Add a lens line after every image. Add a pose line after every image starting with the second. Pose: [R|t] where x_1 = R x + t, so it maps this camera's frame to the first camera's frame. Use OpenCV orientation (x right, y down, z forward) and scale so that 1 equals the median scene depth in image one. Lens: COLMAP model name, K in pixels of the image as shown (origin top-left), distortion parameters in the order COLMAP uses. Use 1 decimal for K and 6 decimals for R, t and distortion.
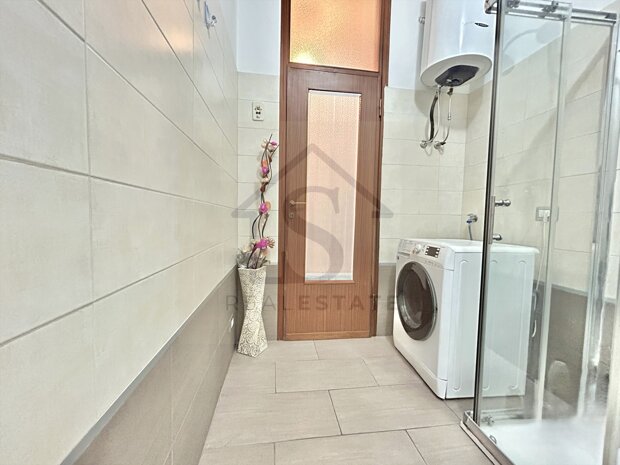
lens RADIAL K [[247.9, 0, 310.0], [0, 247.9, 232.5], [0, 0, 1]] dist [-0.001867, 0.000502]
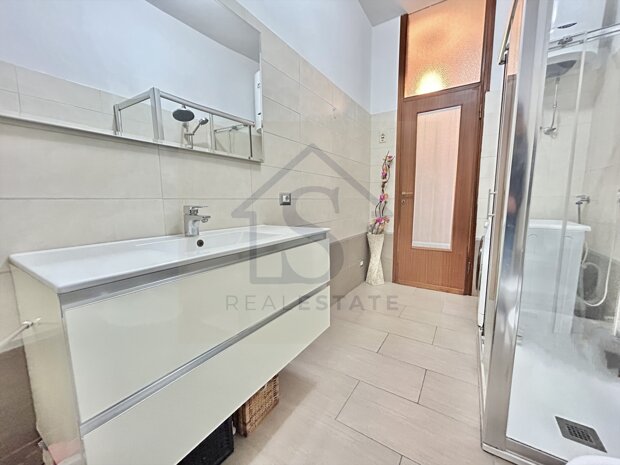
lens RADIAL K [[247.9, 0, 310.0], [0, 247.9, 232.5], [0, 0, 1]] dist [-0.001867, 0.000502]
pose [[0.763586, 0.052974, -0.643530, 0.486203], [-0.010742, 0.997533, 0.069368, 0.019218], [0.645617, -0.046056, 0.762271, -0.537434]]
